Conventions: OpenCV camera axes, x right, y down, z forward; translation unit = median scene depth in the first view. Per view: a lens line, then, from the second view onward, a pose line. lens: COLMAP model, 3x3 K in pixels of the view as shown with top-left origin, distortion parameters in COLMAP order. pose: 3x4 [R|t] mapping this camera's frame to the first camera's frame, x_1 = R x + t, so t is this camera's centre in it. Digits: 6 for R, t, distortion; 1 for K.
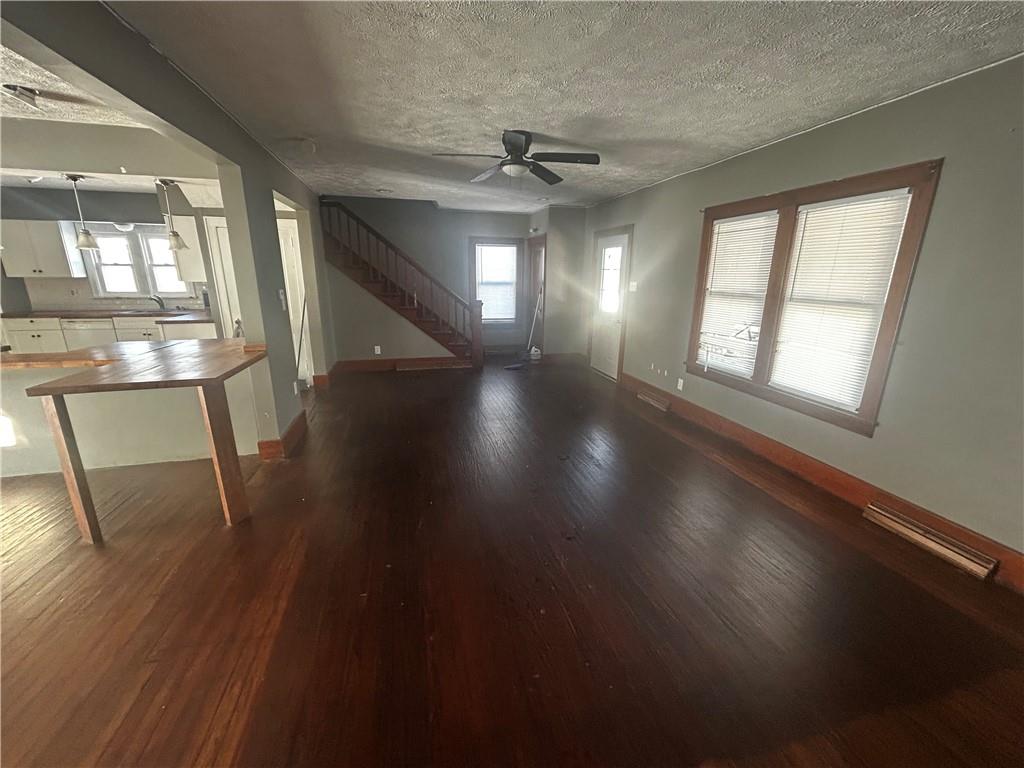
lens RADIAL K [[412.7, 0, 518.2], [0, 412.7, 390.8], [0, 0, 1]] dist [-0.004382, -0.000039]
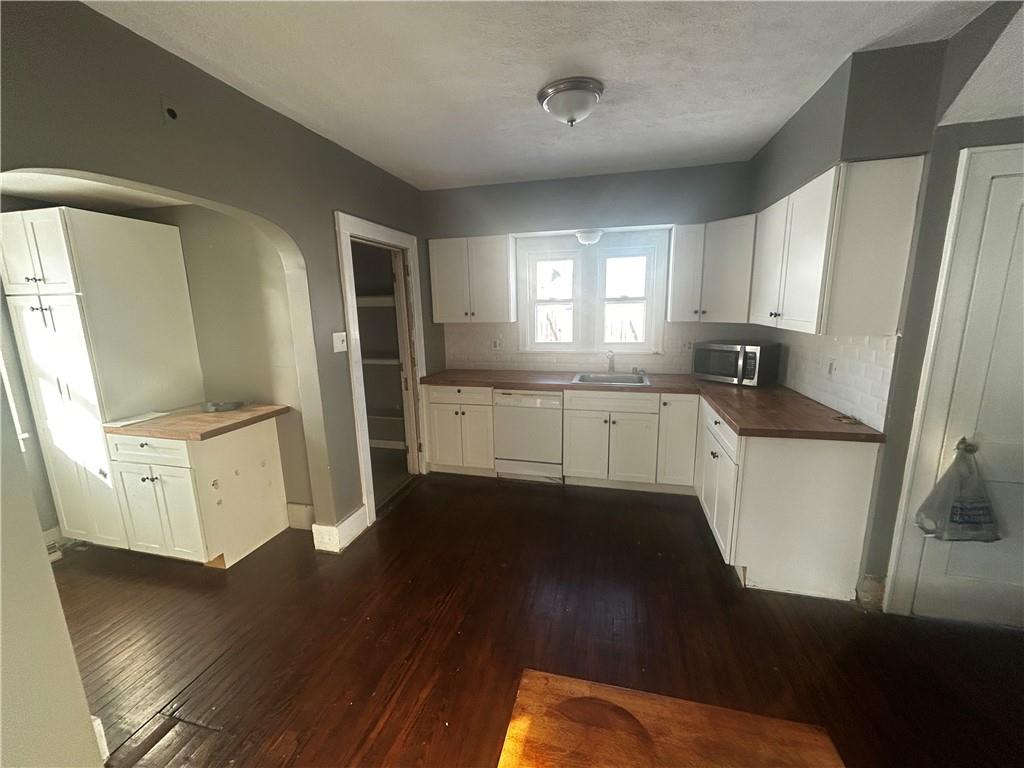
lens RADIAL K [[412.7, 0, 511.7], [0, 412.7, 388.5], [0, 0, 1]] dist [-0.004382, -0.000039]
pose [[0.880136, 0.065444, -0.470189, -0.971603], [-0.102881, 0.993208, -0.054340, -0.175944], [0.463439, 0.096200, 0.880891, 0.561297]]
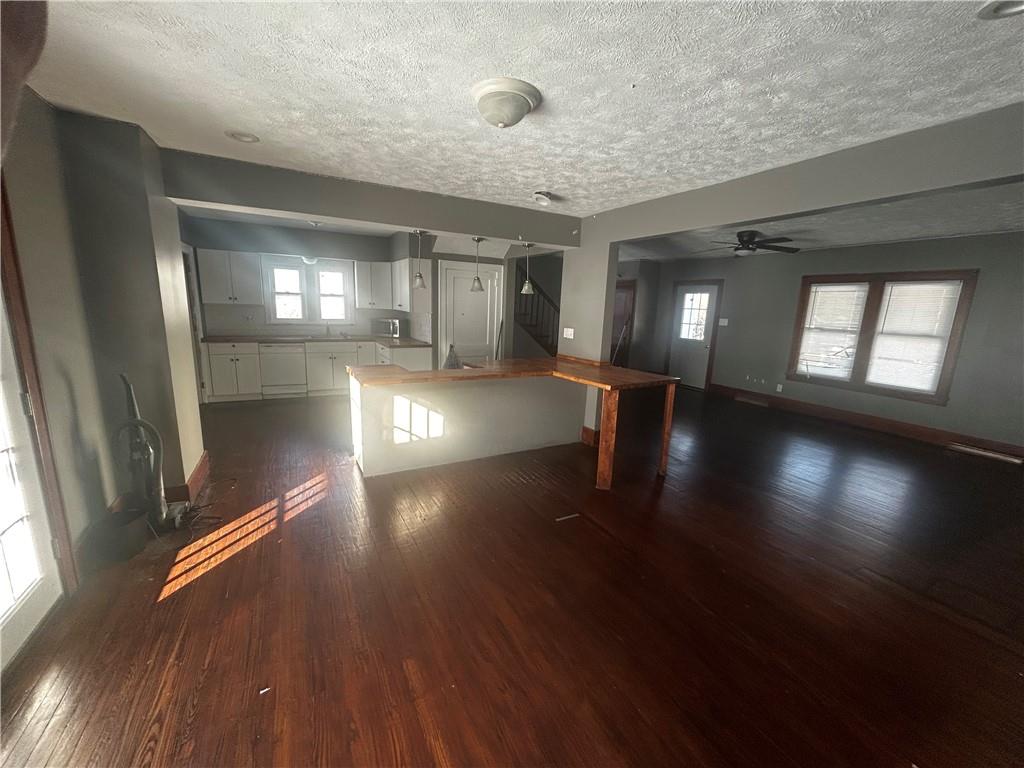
lens RADIAL K [[412.7, 0, 510.4], [0, 412.7, 384.0], [0, 0, 1]] dist [-0.004382, -0.000039]
pose [[0.970556, -0.021516, 0.239911, -0.907010], [0.040709, 0.996327, -0.075333, 0.042798], [-0.237409, 0.082882, 0.967867, -0.210515]]
